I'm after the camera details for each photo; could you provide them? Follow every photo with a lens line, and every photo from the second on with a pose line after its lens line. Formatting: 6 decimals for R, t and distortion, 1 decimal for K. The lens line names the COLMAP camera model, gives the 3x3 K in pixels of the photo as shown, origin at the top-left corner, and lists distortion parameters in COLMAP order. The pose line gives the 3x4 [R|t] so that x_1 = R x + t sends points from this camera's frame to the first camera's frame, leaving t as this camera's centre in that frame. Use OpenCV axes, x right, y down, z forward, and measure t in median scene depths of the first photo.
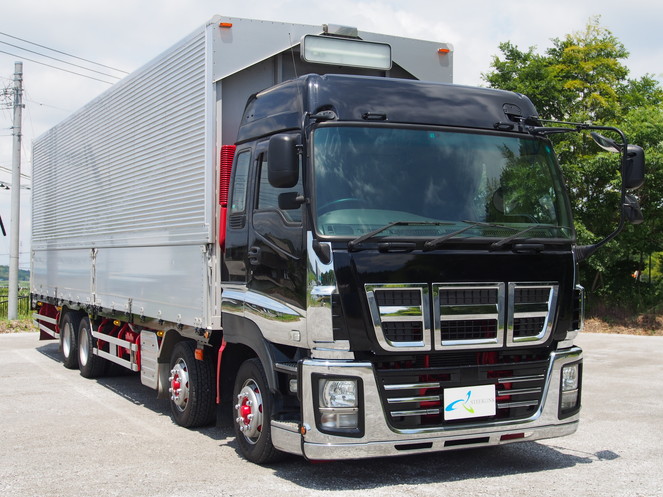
lens RADIAL K [[959.2, 0, 331.5], [0, 959.2, 248.3], [0, 0, 1]] dist [-0.014425, 0.000000]
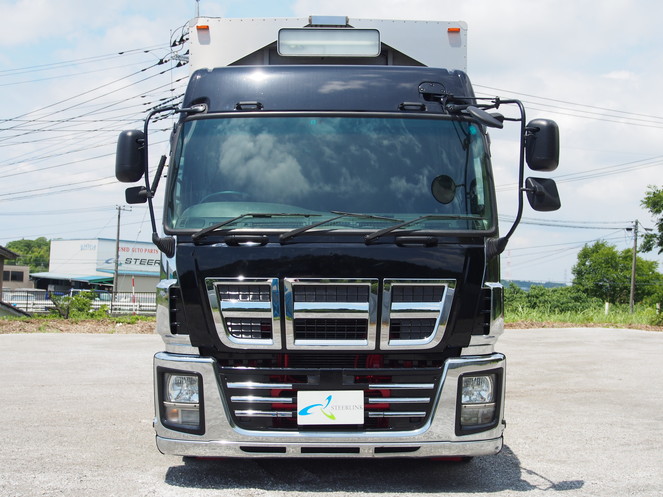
lens RADIAL K [[875.8, 0, 331.5], [0, 875.8, 248.0], [0, 0, 1]] dist [0.071056, 0.000000]
pose [[0.901972, -0.000111, -0.431794, 0.504130], [0.002172, 0.999988, 0.004280, 0.002838], [0.431788, -0.004799, 0.901962, 0.233183]]
